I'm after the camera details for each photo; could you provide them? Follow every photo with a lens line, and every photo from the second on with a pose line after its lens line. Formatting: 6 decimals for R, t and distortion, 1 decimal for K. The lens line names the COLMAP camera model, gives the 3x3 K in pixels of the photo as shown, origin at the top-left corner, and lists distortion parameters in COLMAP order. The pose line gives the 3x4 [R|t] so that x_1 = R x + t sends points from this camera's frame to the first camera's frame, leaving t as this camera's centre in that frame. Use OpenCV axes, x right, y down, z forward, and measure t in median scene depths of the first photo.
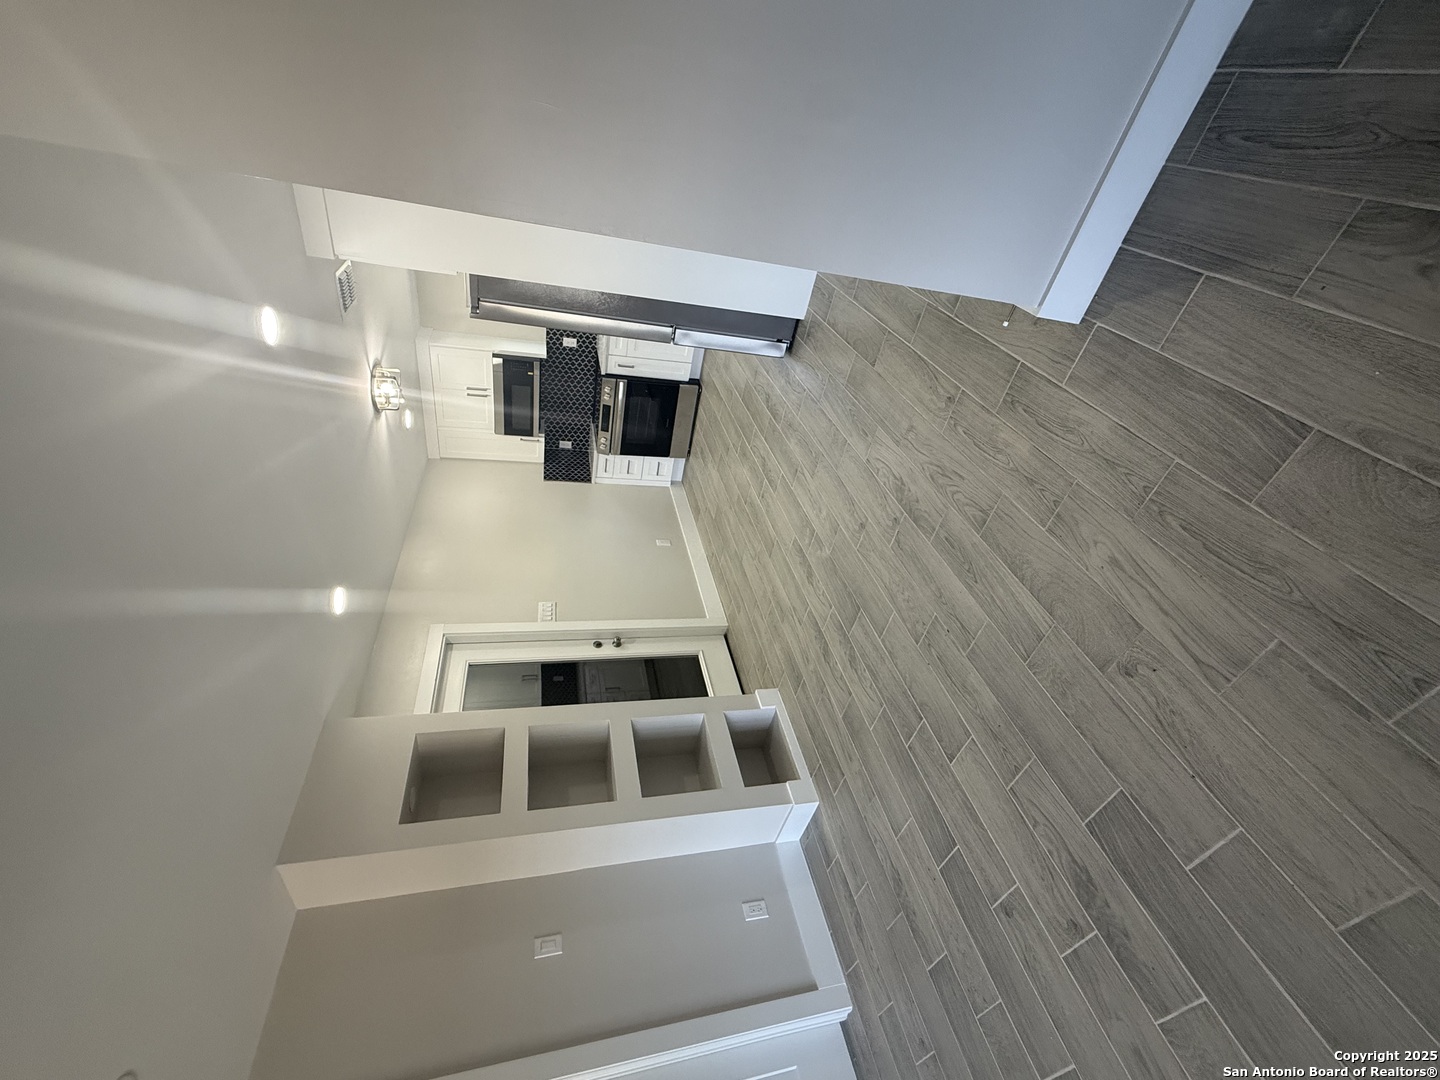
lens RADIAL K [[594.3, 0, 720.0], [0, 594.3, 540.0], [0, 0, 1]] dist [-0.000428, -0.000016]
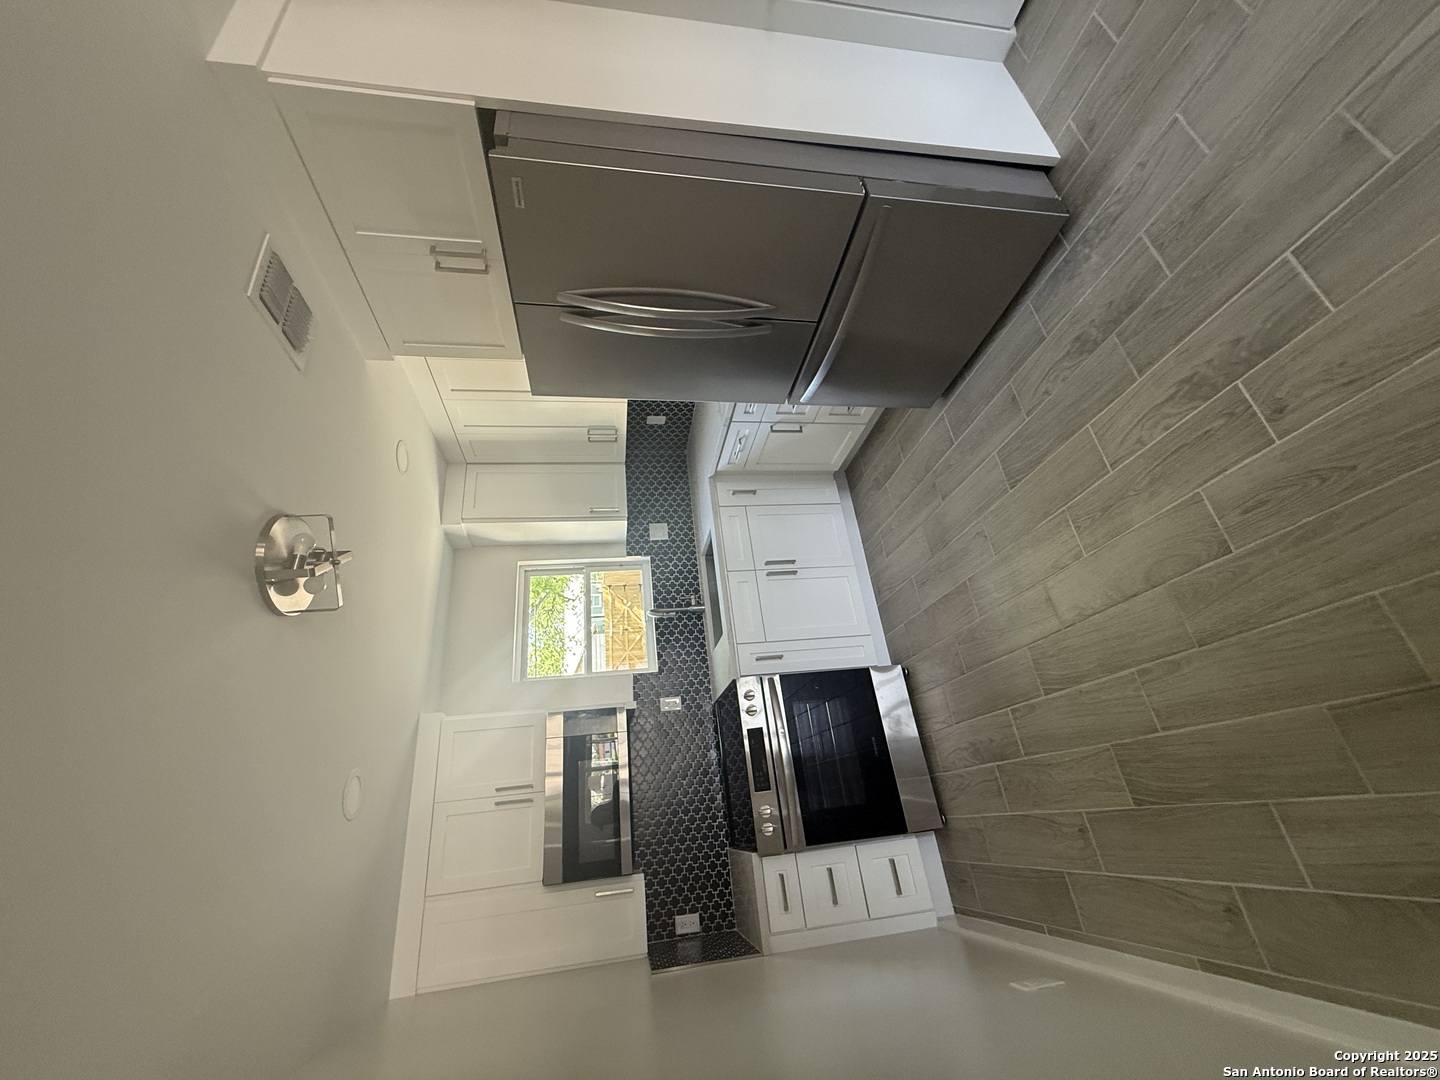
lens RADIAL K [[572.0, 0, 717.1], [0, 572.0, 542.7], [0, 0, 1]] dist [-0.000408, 0.000016]
pose [[0.952567, -0.296259, 0.069624, -0.272758], [0.198494, 0.431399, -0.880054, 0.178601], [0.230688, 0.852130, 0.469742, 0.806067]]
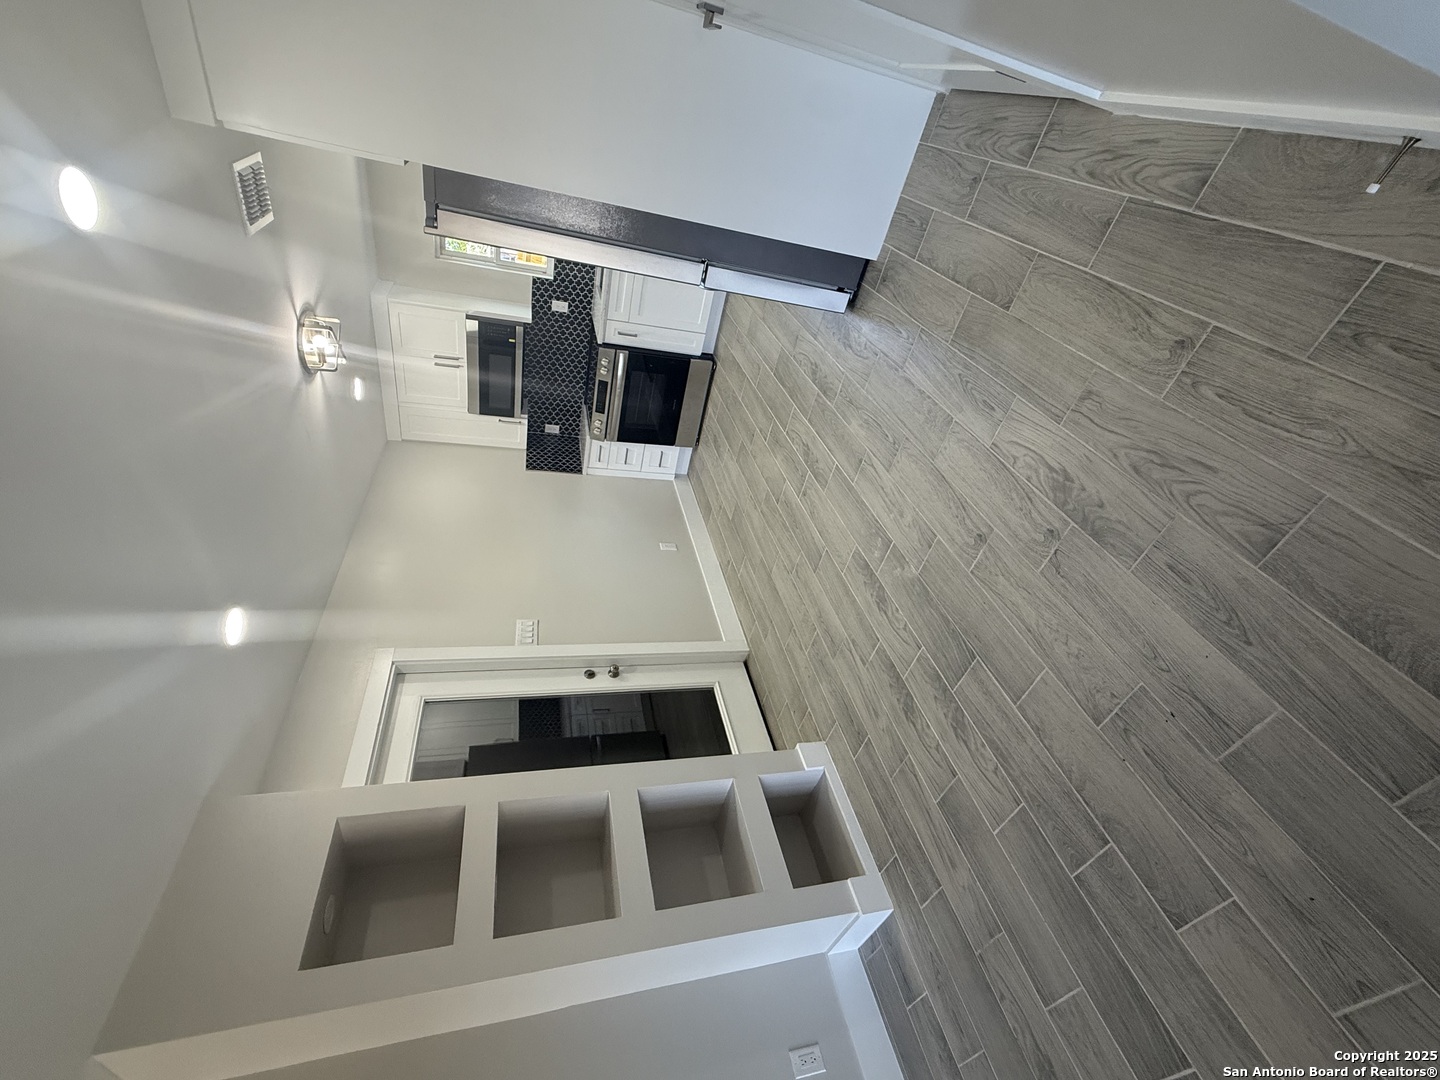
lens RADIAL K [[594.3, 0, 720.0], [0, 594.3, 540.0], [0, 0, 1]] dist [-0.000428, -0.000016]
pose [[0.999434, 0.018614, 0.028023, -0.059773], [-0.018742, 0.999815, 0.004306, -0.012977], [-0.027937, -0.004829, 0.999598, 0.207032]]
